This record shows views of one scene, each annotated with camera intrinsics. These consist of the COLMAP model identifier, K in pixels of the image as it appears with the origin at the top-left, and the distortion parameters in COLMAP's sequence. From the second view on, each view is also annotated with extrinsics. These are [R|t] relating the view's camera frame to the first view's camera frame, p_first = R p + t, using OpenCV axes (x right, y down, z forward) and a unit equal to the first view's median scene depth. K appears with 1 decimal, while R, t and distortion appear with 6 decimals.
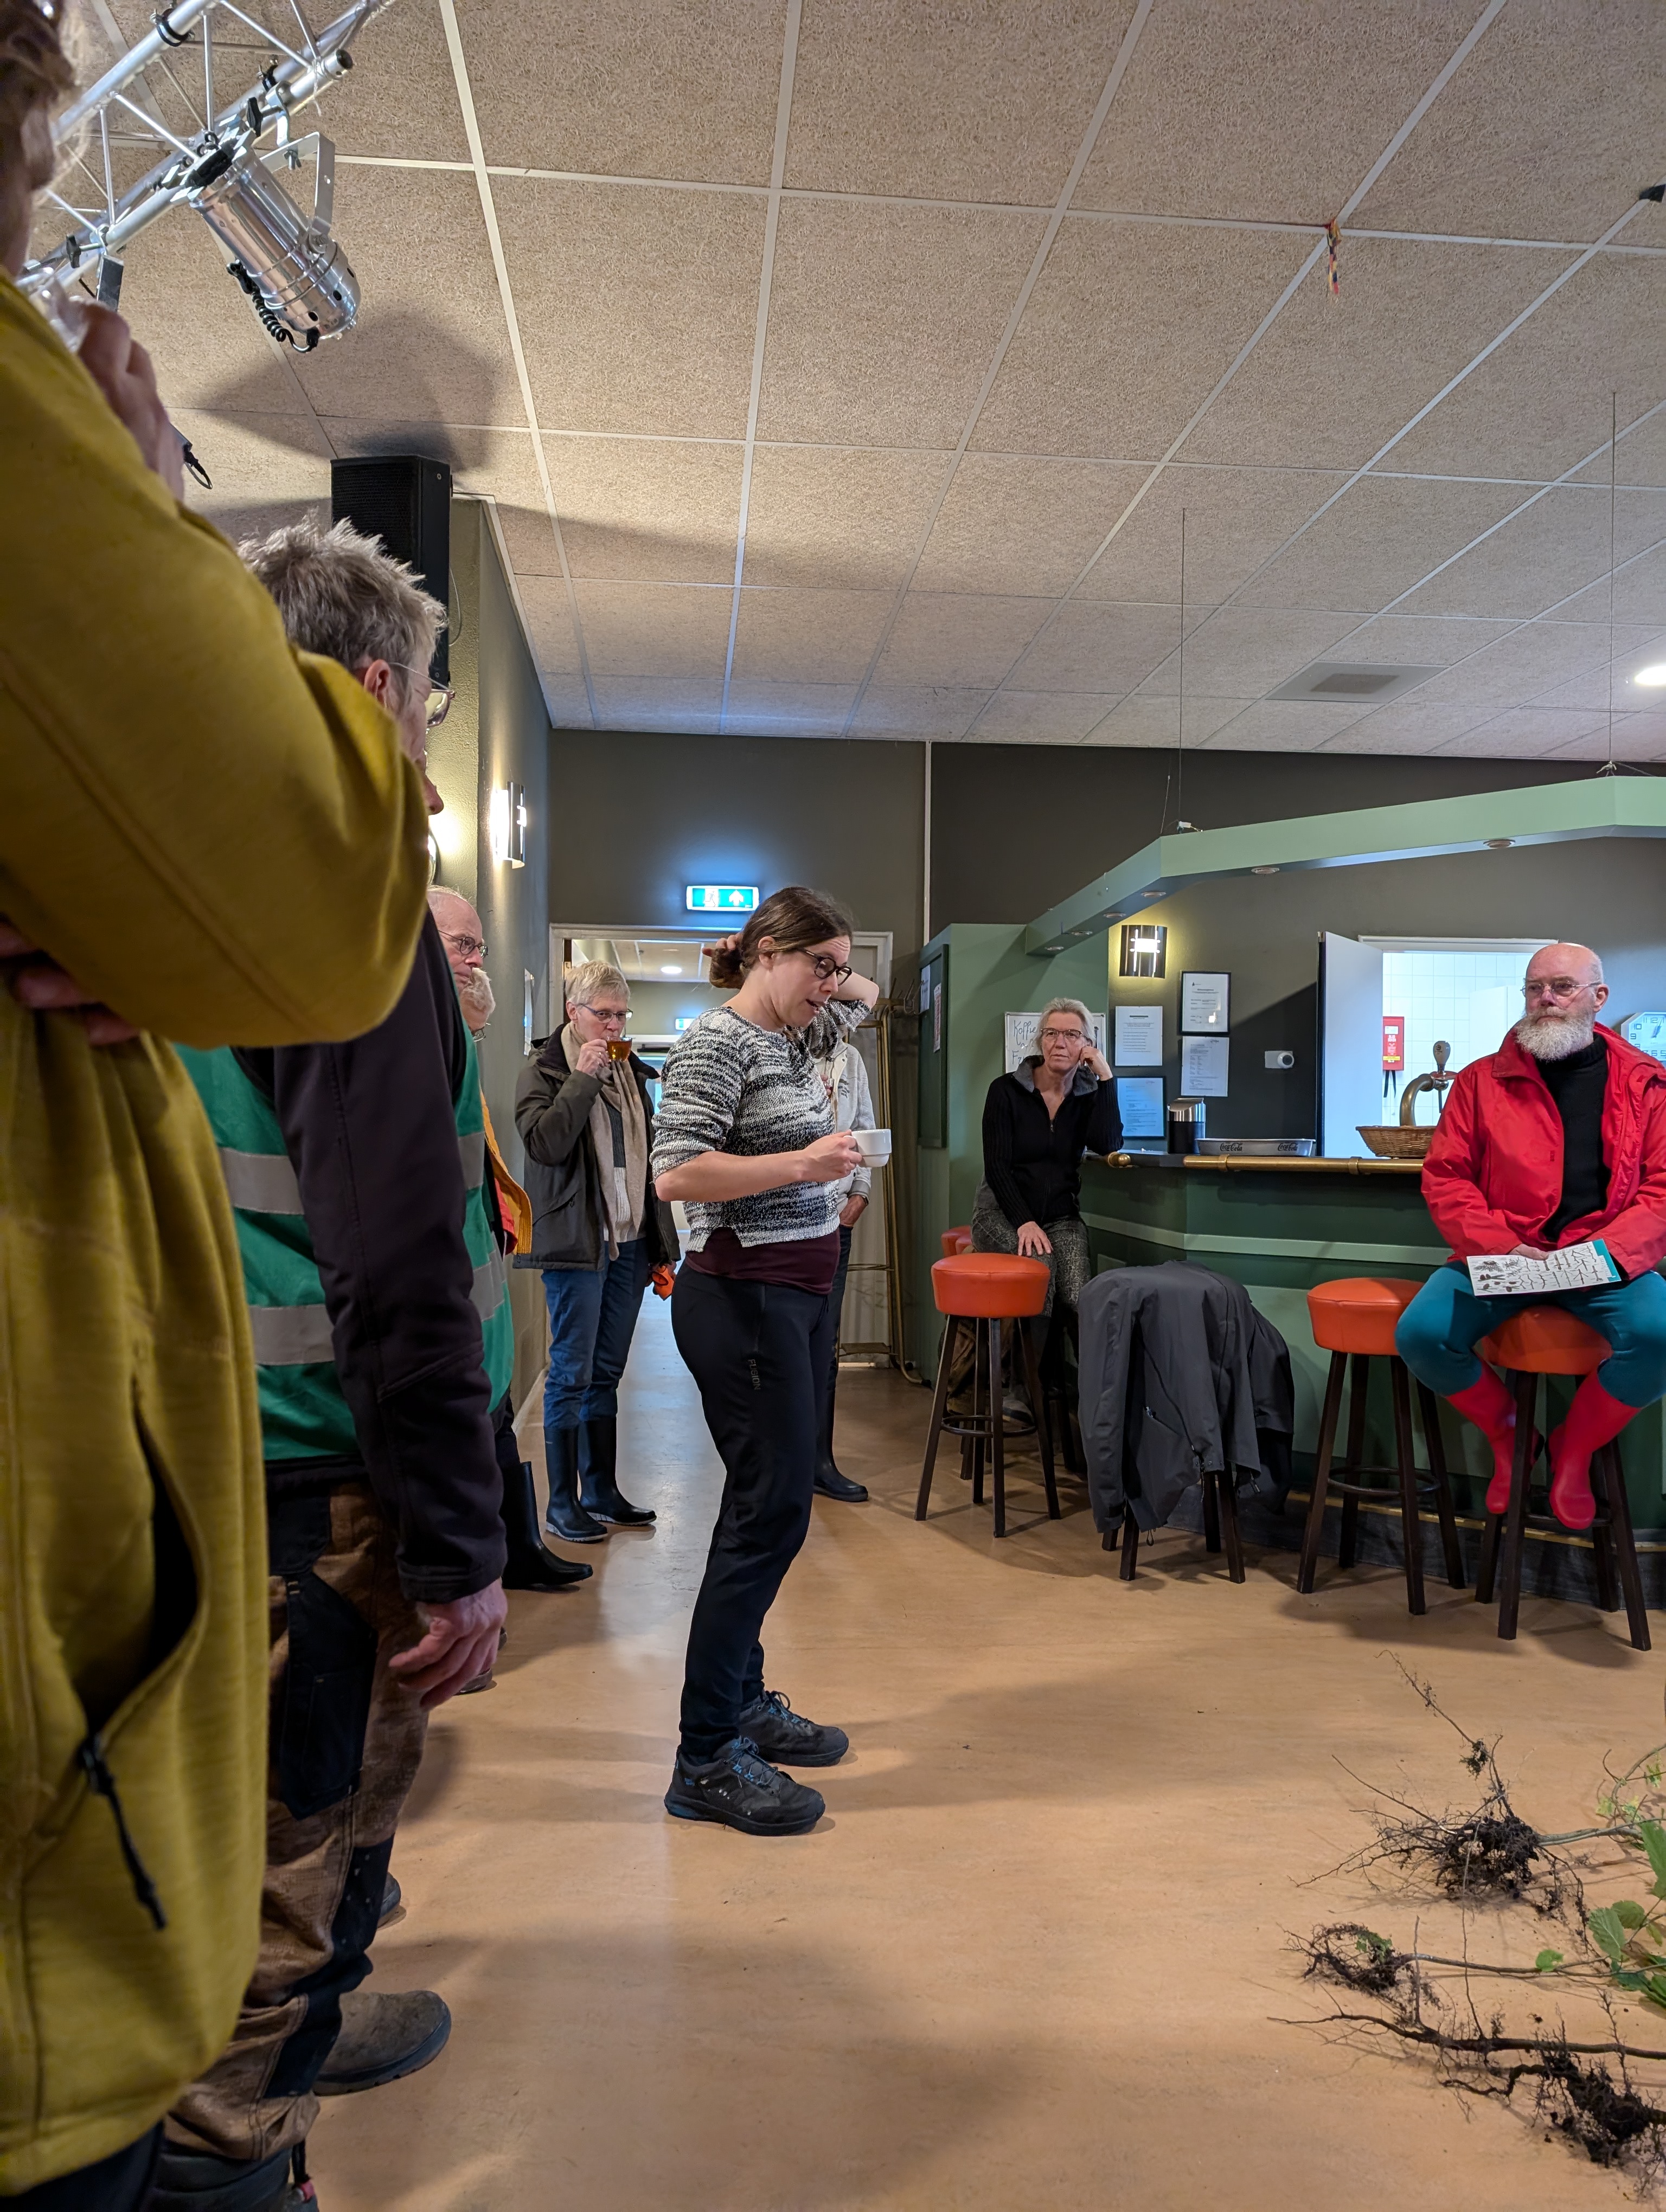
lens RADIAL K [[1599.4, 0, 840.3], [0, 1599.4, 1111.9], [0, 0, 1]] dist [0.039116, -0.030616]
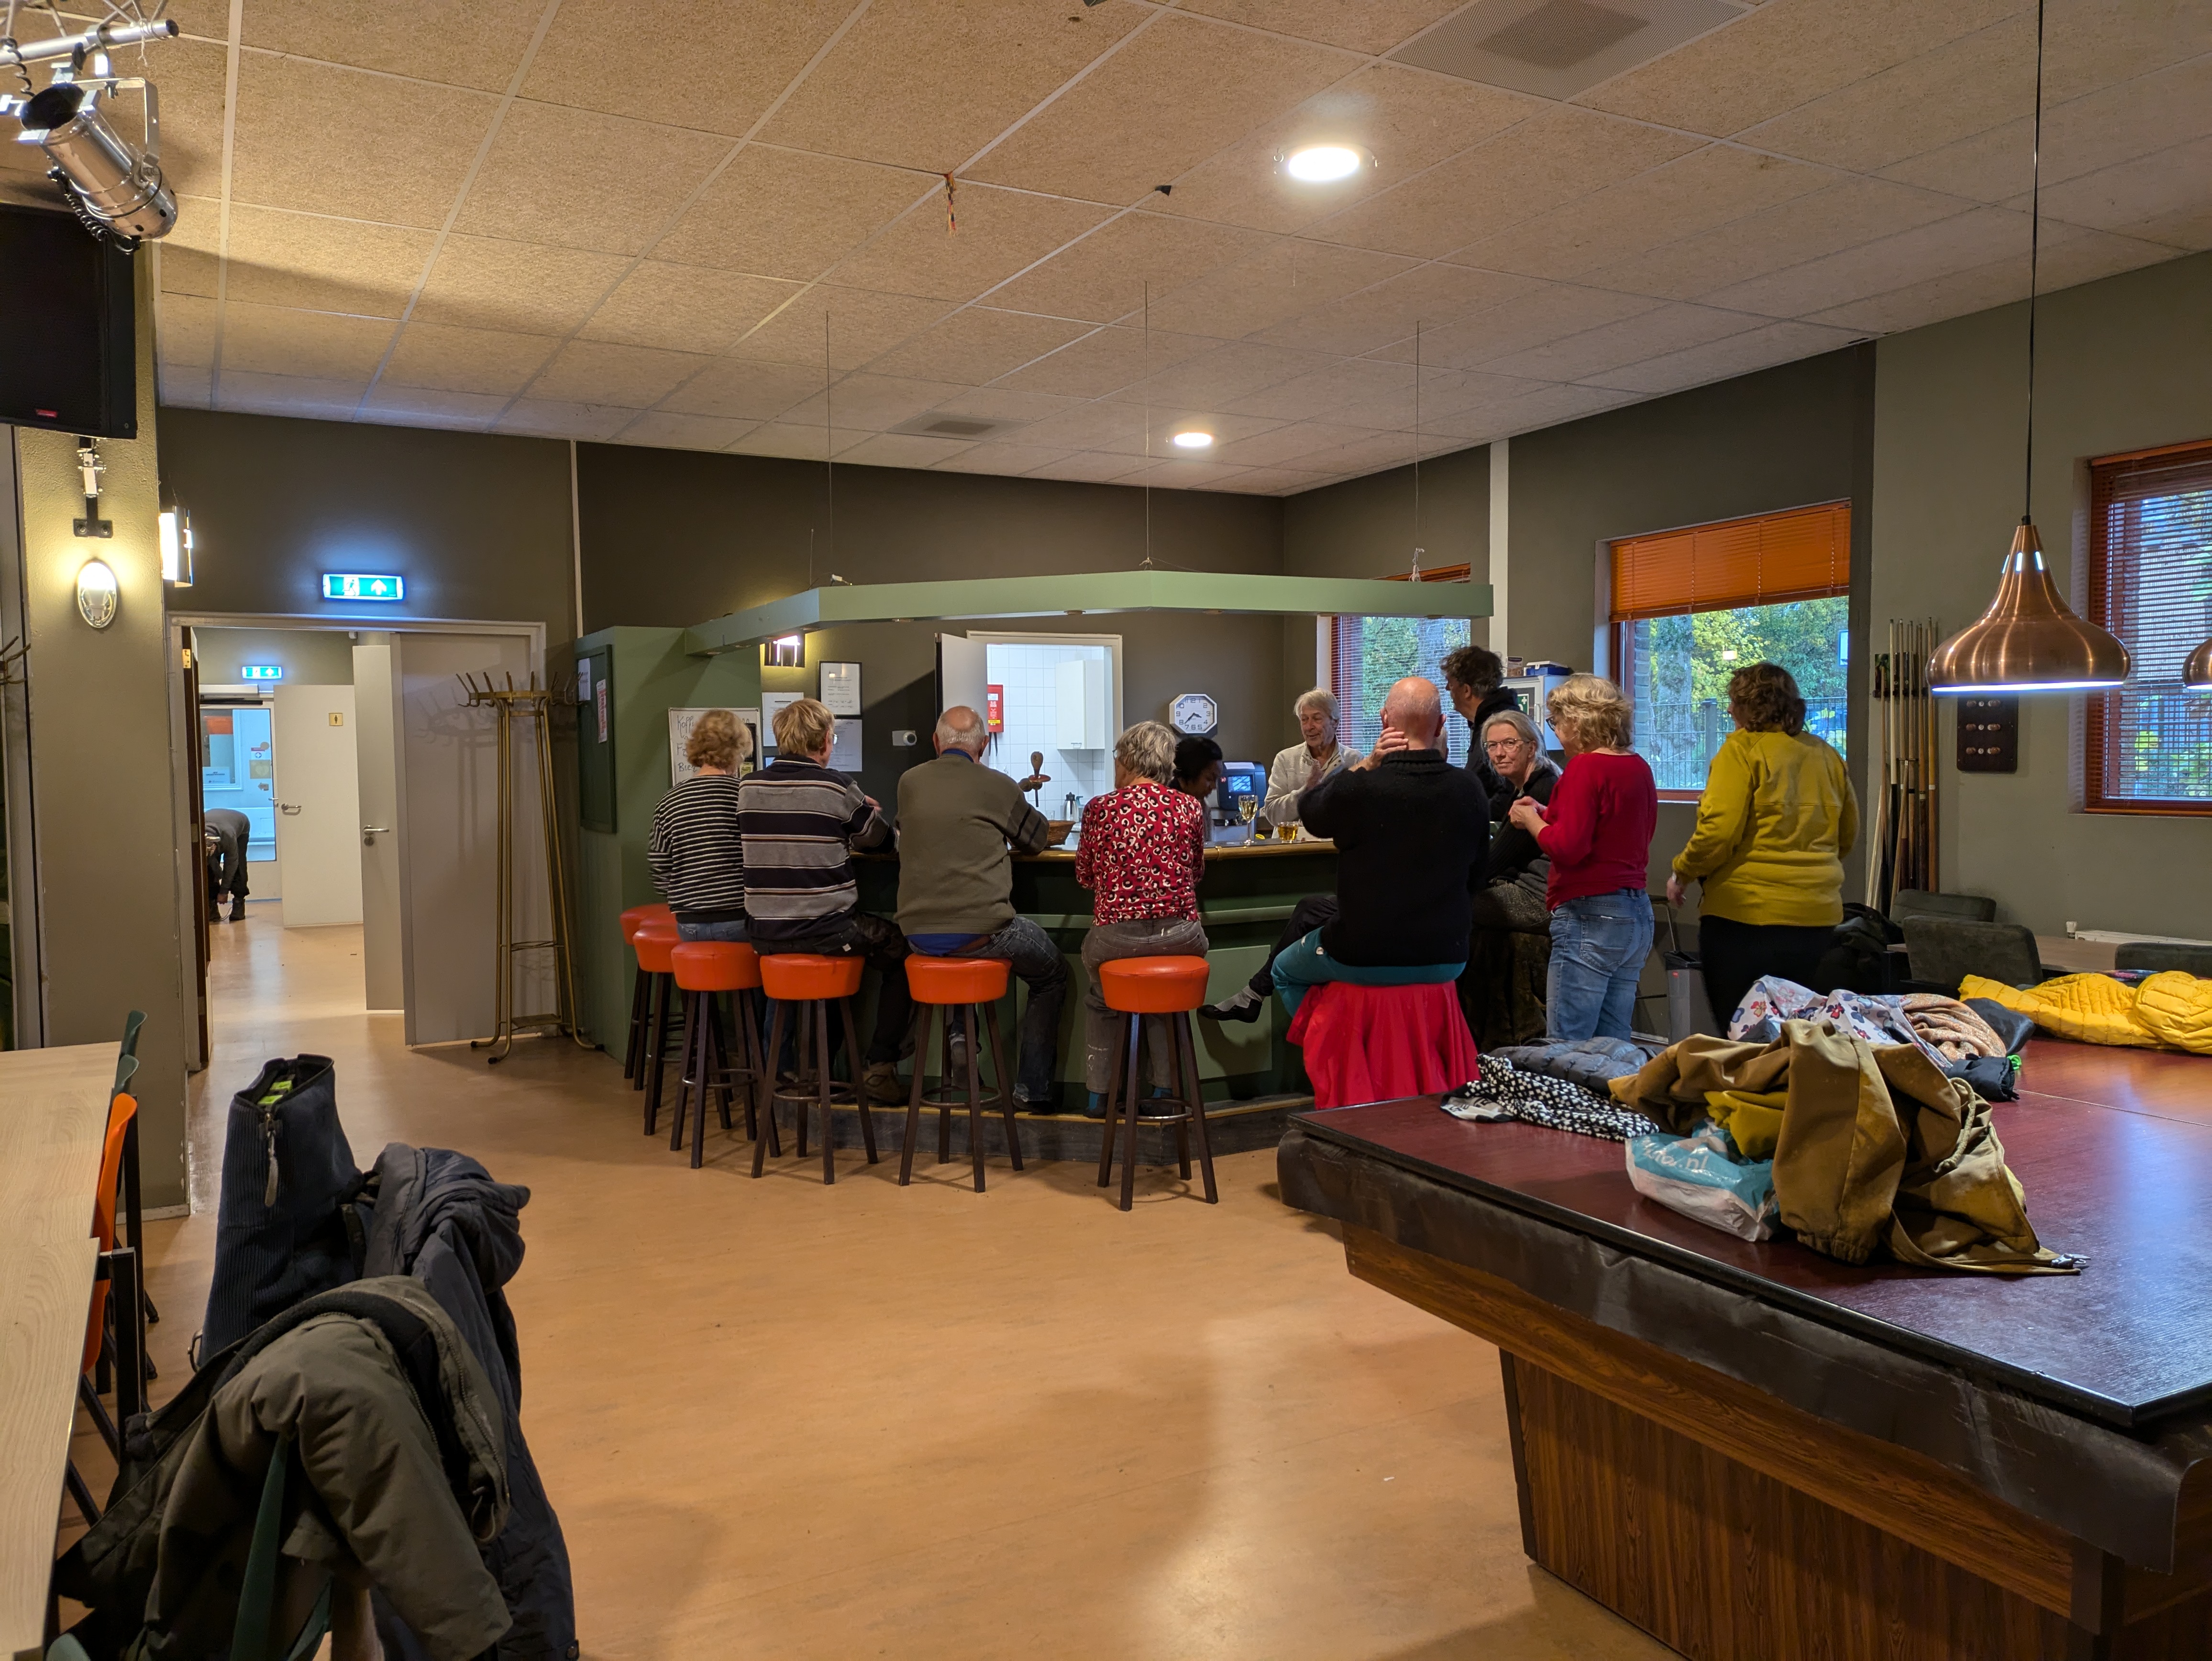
lens RADIAL K [[1655.5, 0, 1107.9], [0, 1655.5, 822.0], [0, 0, 1]] dist [0.068759, -0.021924]
pose [[0.919389, -0.037163, 0.391591, -0.095582], [0.014907, 0.998104, 0.059724, -0.065125], [-0.393068, -0.049072, 0.918199, -0.244196]]
